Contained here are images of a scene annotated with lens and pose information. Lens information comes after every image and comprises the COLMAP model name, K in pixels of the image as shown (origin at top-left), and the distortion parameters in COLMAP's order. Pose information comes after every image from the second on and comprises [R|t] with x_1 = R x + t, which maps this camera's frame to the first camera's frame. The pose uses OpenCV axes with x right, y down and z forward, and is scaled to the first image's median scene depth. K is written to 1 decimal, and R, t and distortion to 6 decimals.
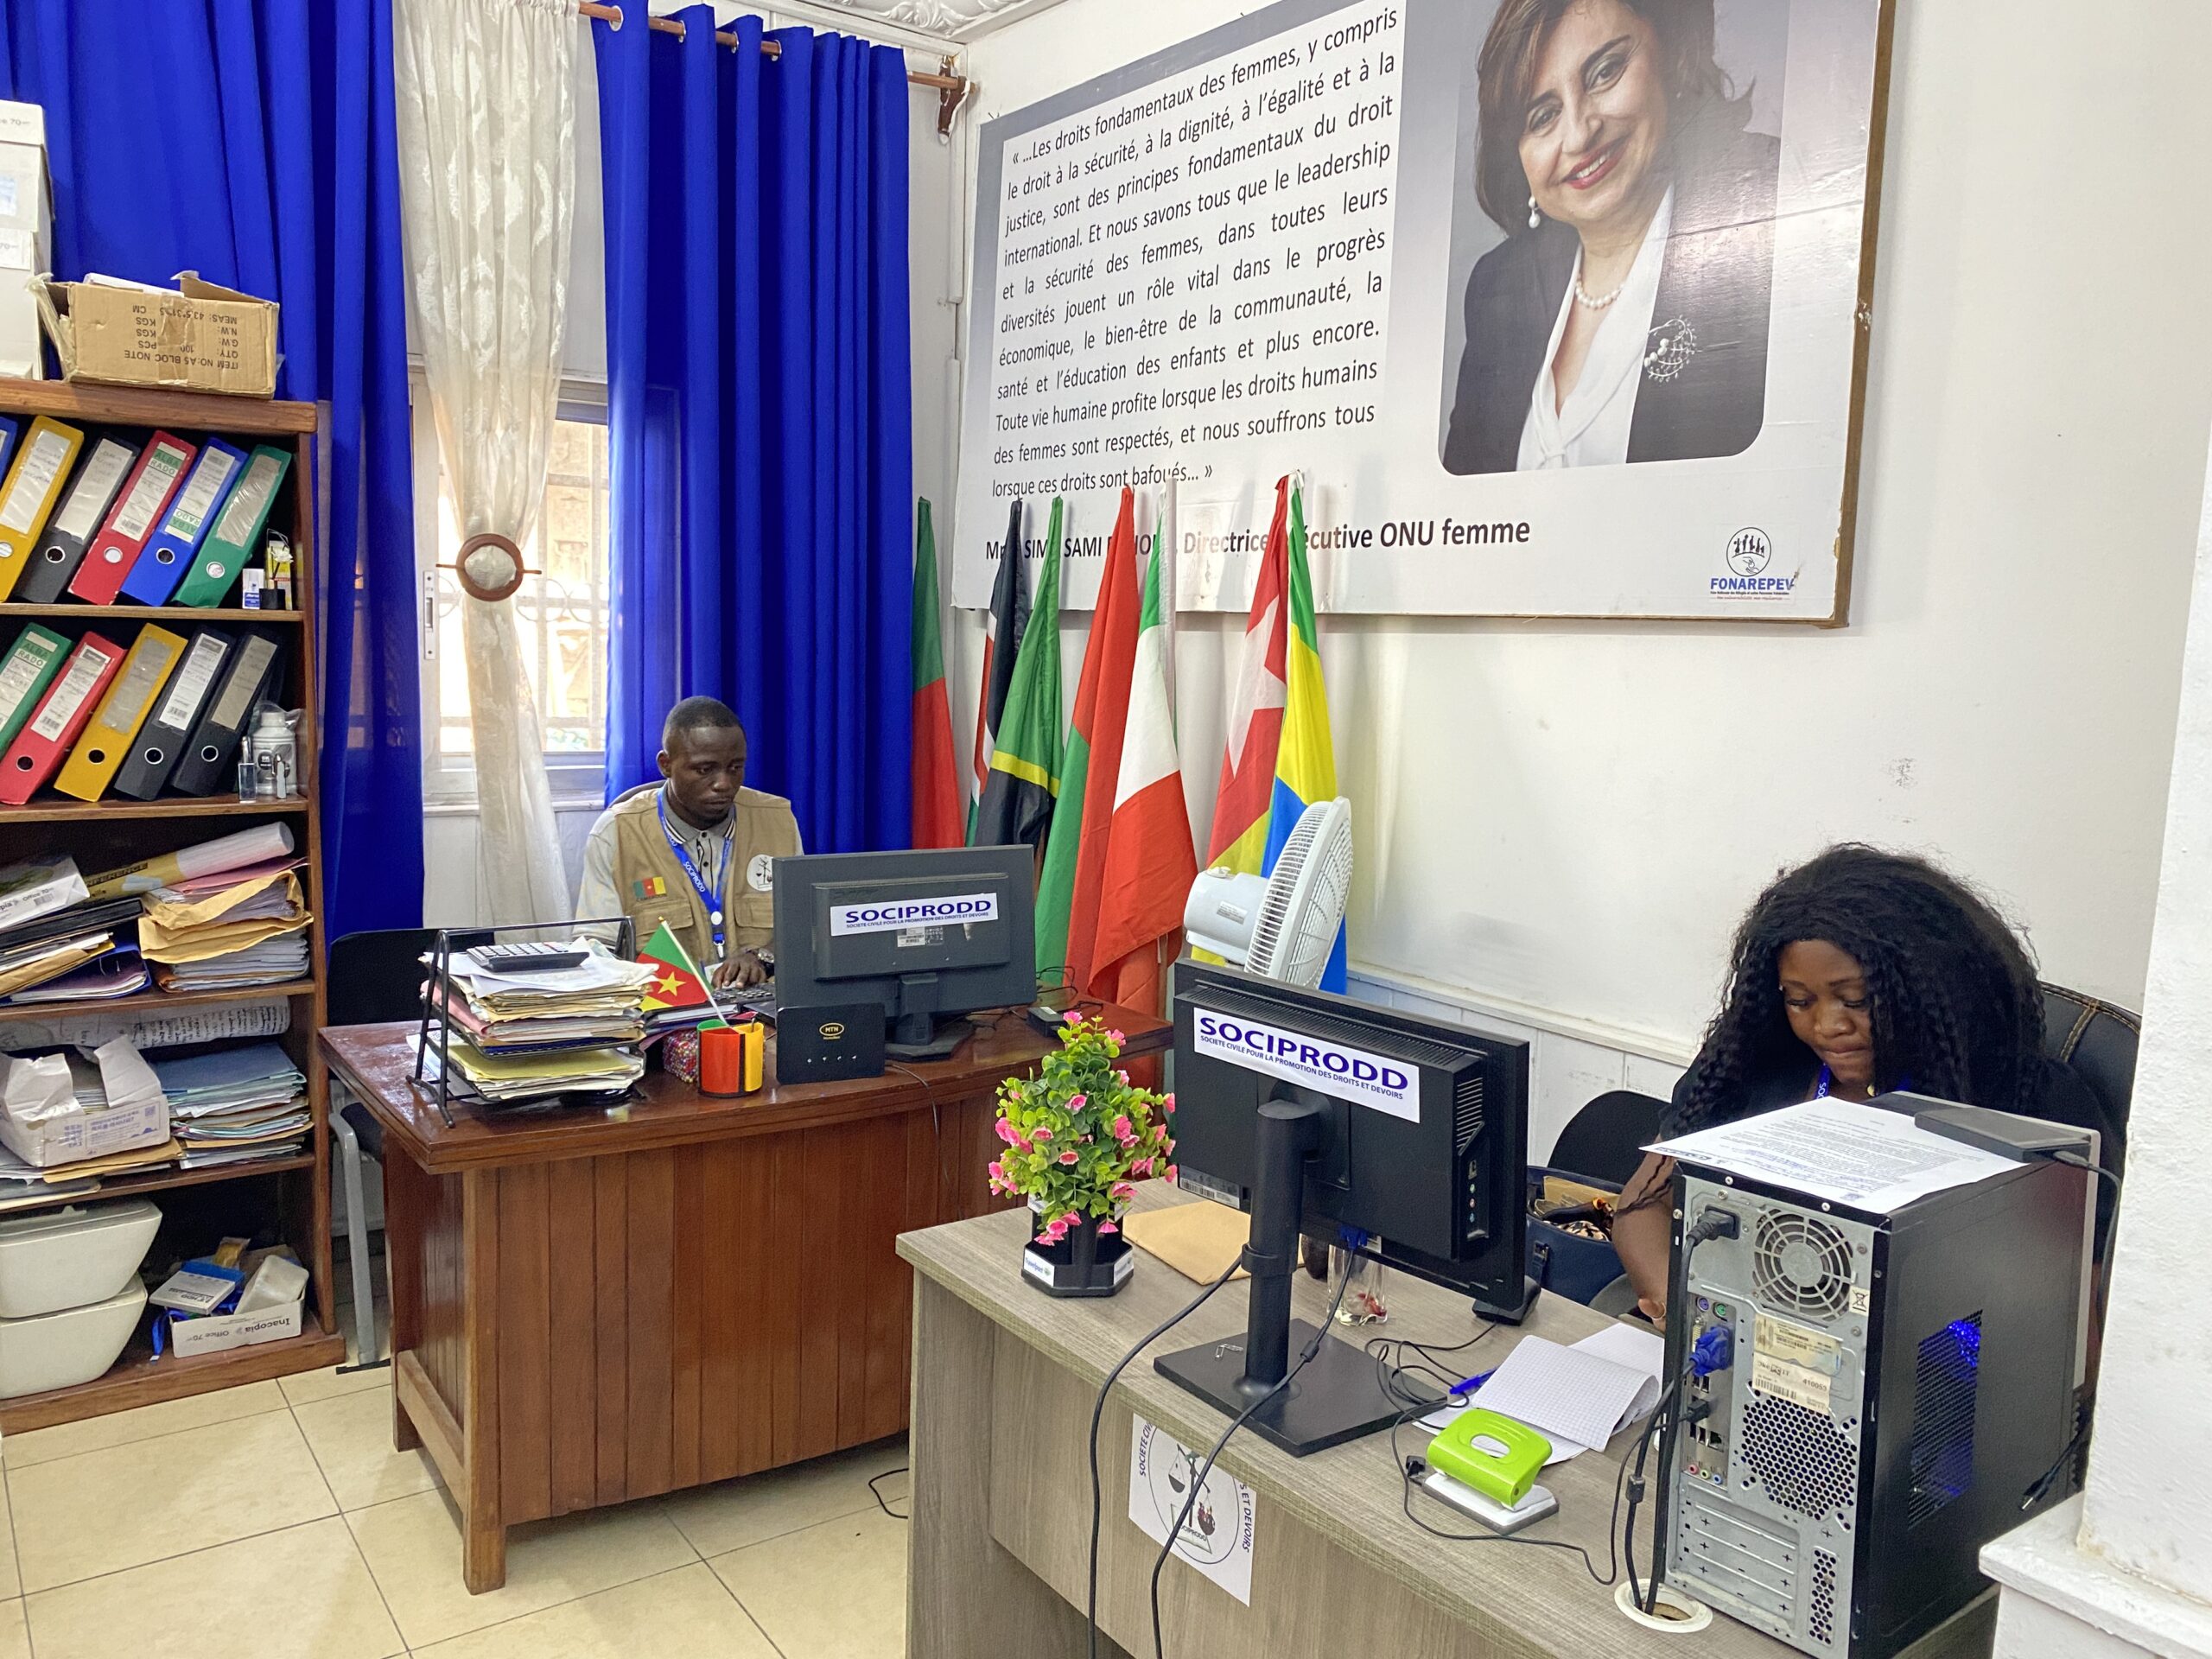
lens RADIAL K [[1675.2, 0, 1105.3], [0, 1675.2, 802.2], [0, 0, 1]] dist [0.042565, -0.045973]
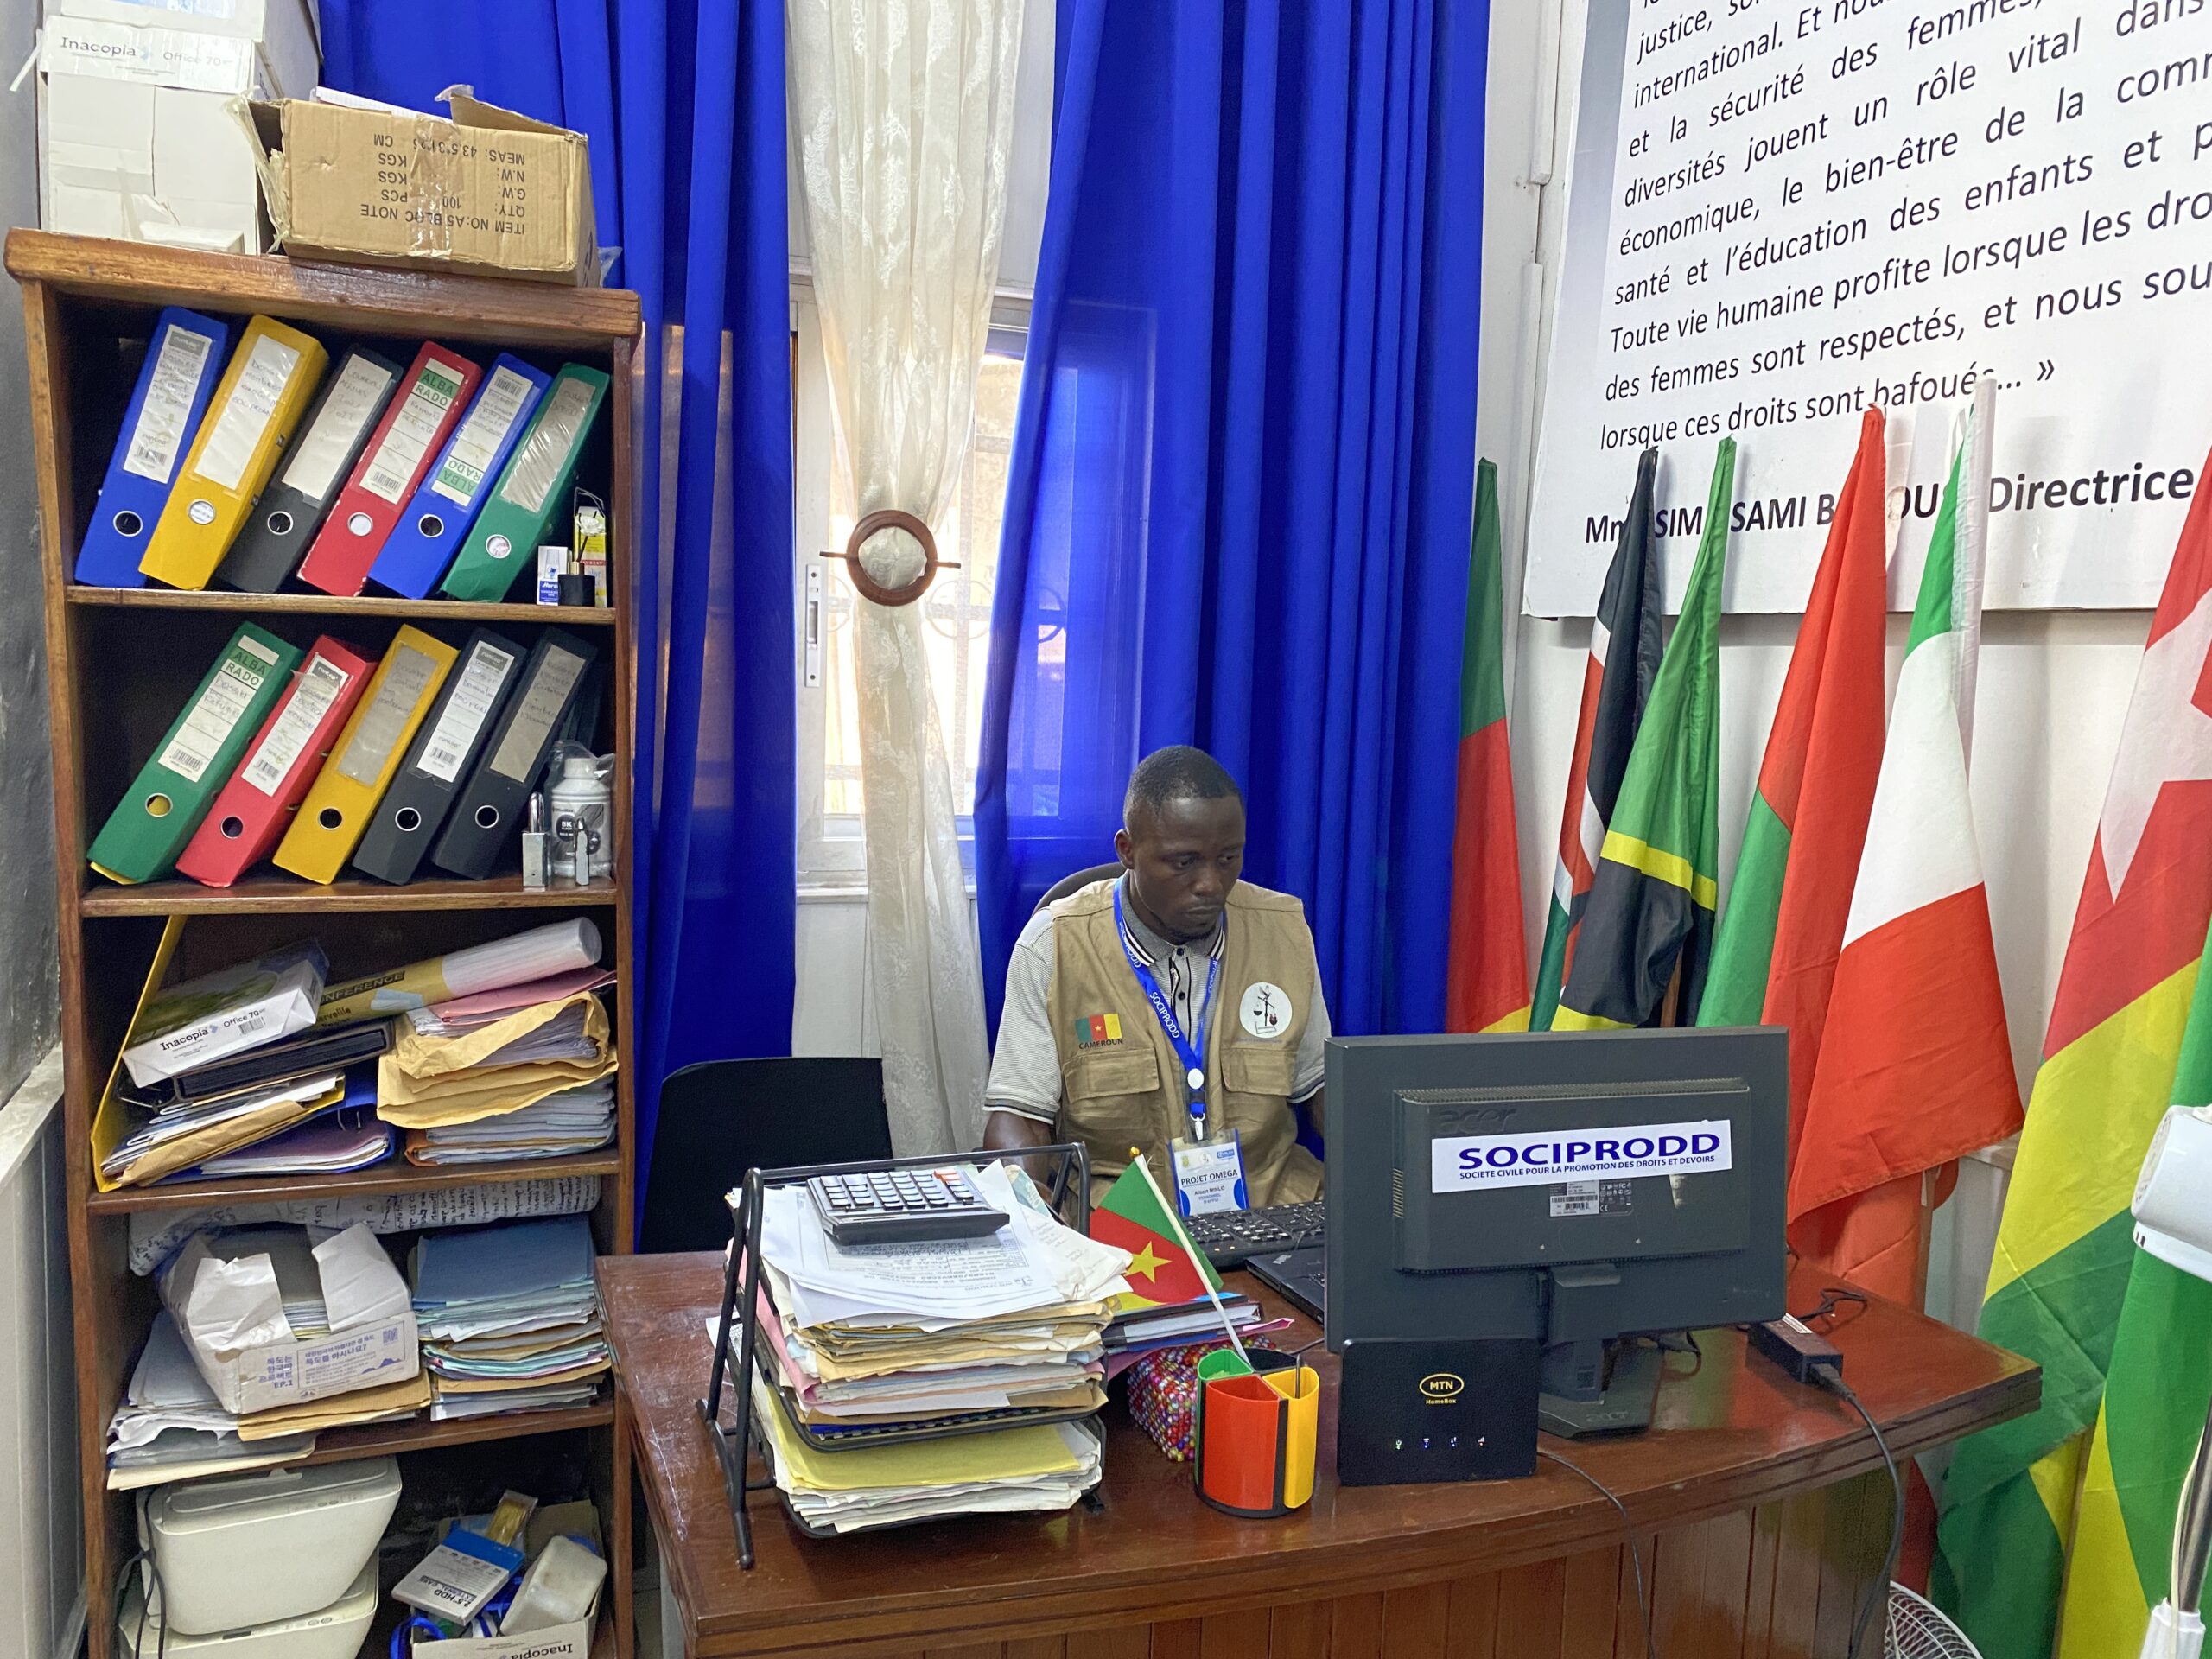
lens RADIAL K [[1675.2, 0, 1108.6], [0, 1675.2, 818.5], [0, 0, 1]] dist [0.042565, -0.045973]
pose [[0.971216, 0.027807, -0.236570, -0.116518], [-0.031317, 0.999448, -0.011091, -0.026525], [0.236131, 0.018180, 0.971551, 0.370588]]
